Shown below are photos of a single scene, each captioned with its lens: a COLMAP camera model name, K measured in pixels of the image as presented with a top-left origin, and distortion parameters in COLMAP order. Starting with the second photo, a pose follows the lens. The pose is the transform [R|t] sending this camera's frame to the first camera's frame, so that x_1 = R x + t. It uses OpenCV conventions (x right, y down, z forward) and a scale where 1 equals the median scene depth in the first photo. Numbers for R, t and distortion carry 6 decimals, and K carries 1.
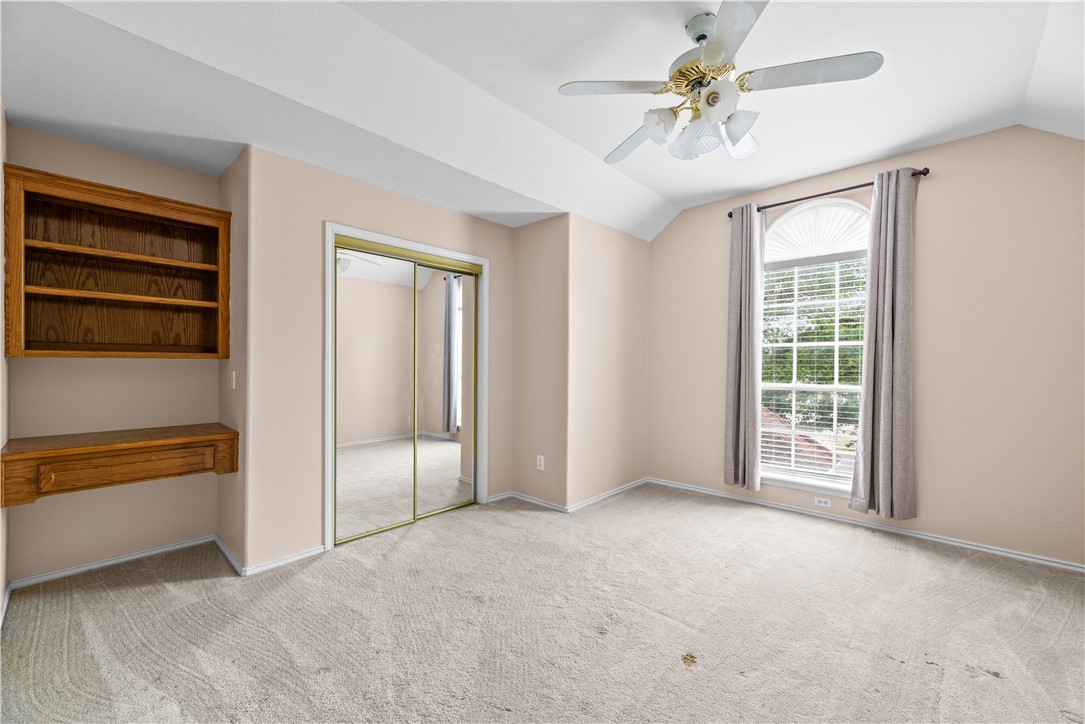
lens RADIAL K [[440.2, 0, 536.9], [0, 440.2, 366.6], [0, 0, 1]] dist [0.001499, 0.000649]
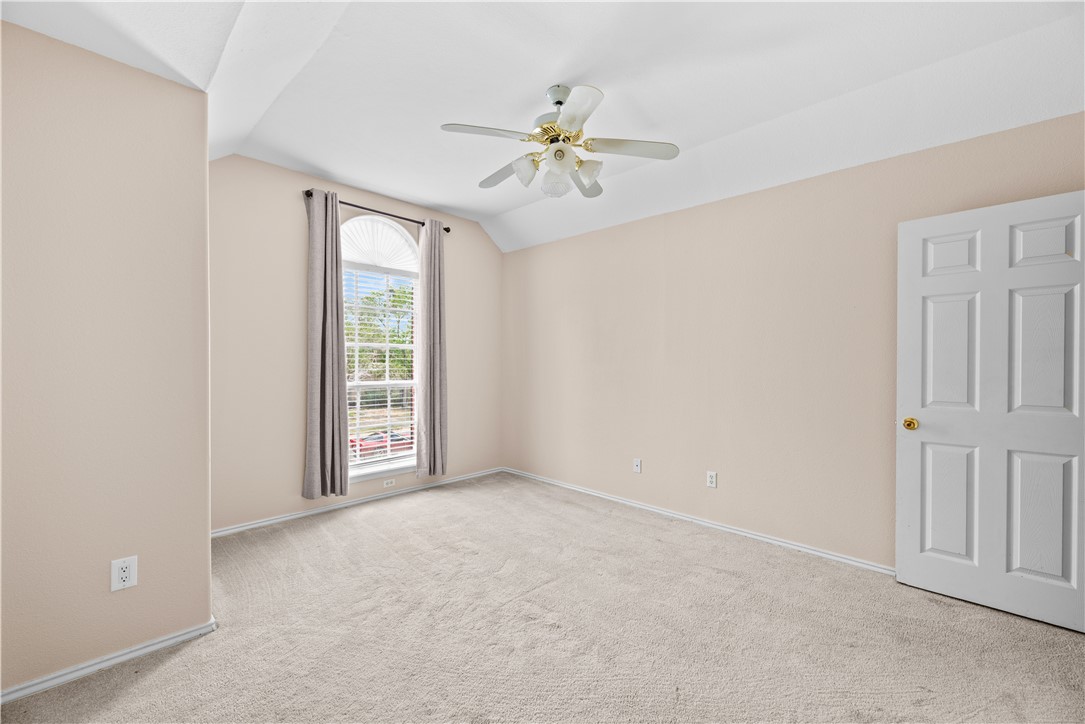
lens RADIAL K [[451.7, 0, 543.8], [0, 451.7, 362.4], [0, 0, 1]] dist [0.003358, -0.001247]
pose [[-0.001432, -0.004842, 0.999987, -0.523618], [0.001955, 0.999986, 0.004845, -0.011445], [-0.999997, 0.001962, -0.001422, 0.594412]]
